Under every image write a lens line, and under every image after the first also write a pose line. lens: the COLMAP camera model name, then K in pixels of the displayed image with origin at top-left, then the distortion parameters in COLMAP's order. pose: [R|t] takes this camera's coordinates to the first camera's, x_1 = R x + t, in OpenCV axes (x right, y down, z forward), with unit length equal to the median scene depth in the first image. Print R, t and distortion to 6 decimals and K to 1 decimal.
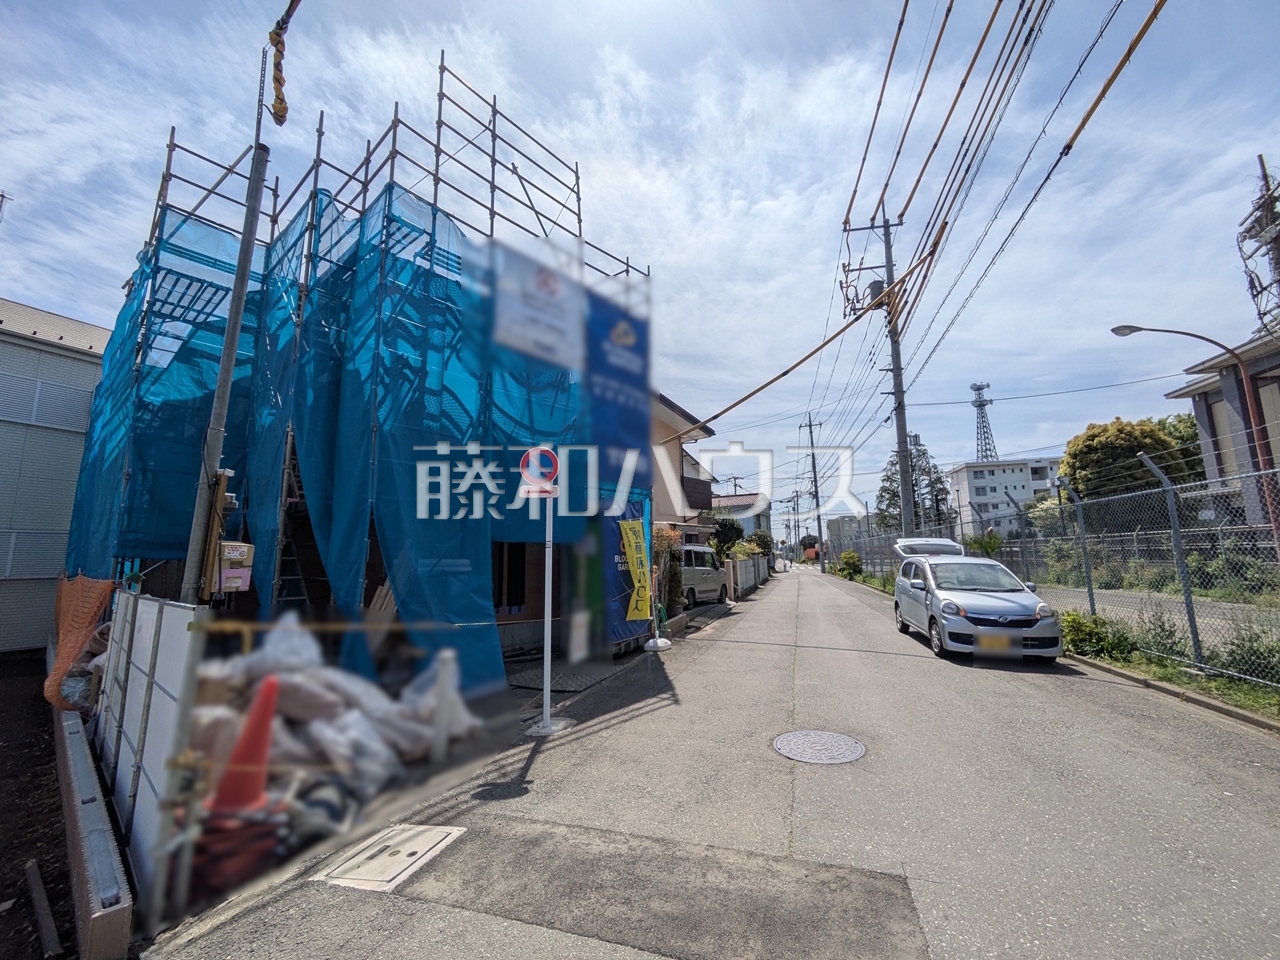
lens RADIAL K [[507.2, 0, 640.9], [0, 507.2, 483.7], [0, 0, 1]] dist [-0.001675, 0.002118]
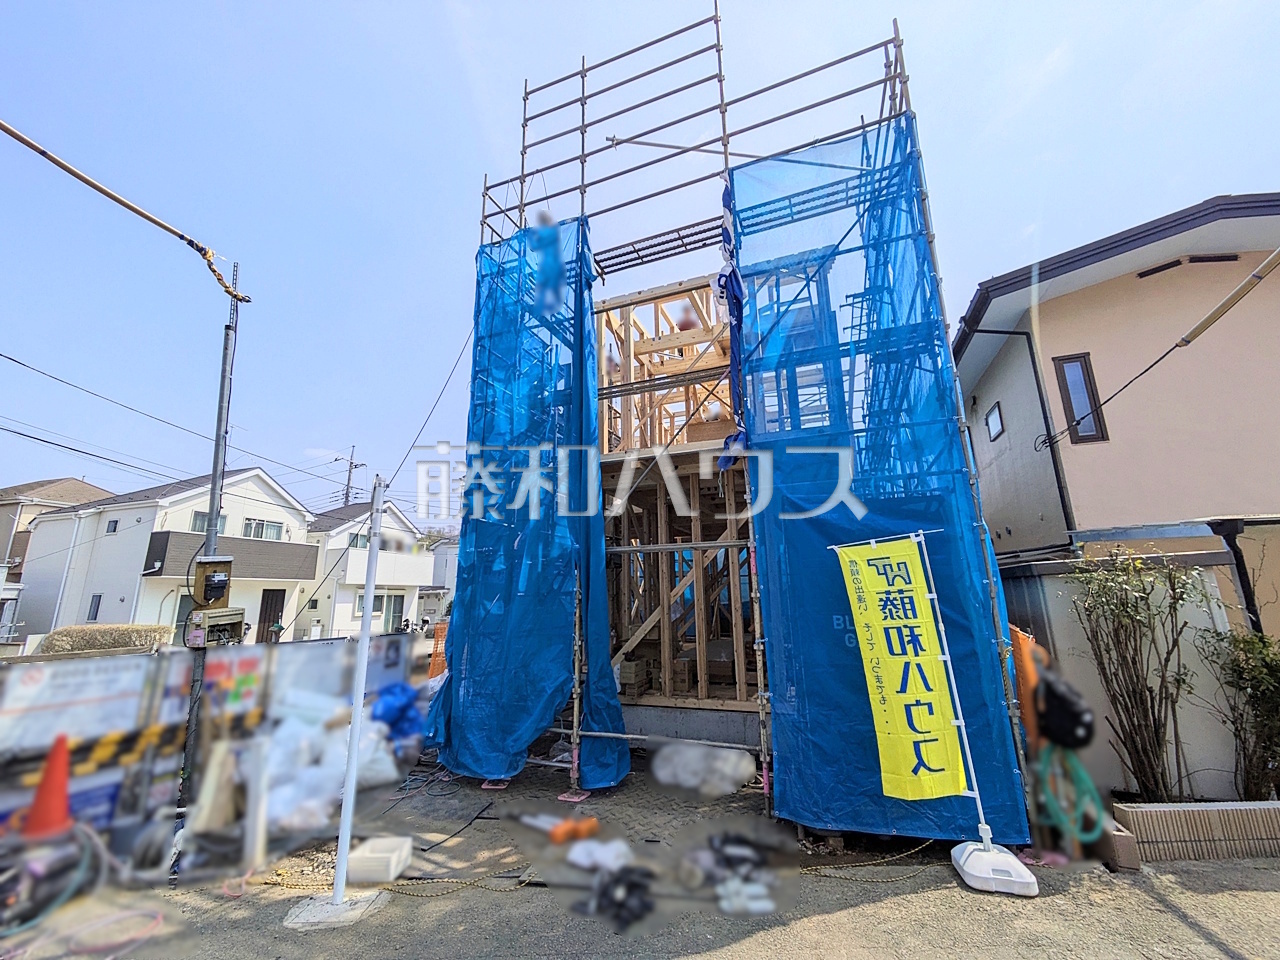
lens RADIAL K [[507.2, 0, 640.7], [0, 507.2, 484.0], [0, 0, 1]] dist [-0.001675, 0.002118]
pose [[0.330307, -0.194343, -0.923649, 0.466124], [0.146791, 0.977244, -0.153126, 0.080535], [0.932389, -0.085004, 0.351318, 0.867042]]
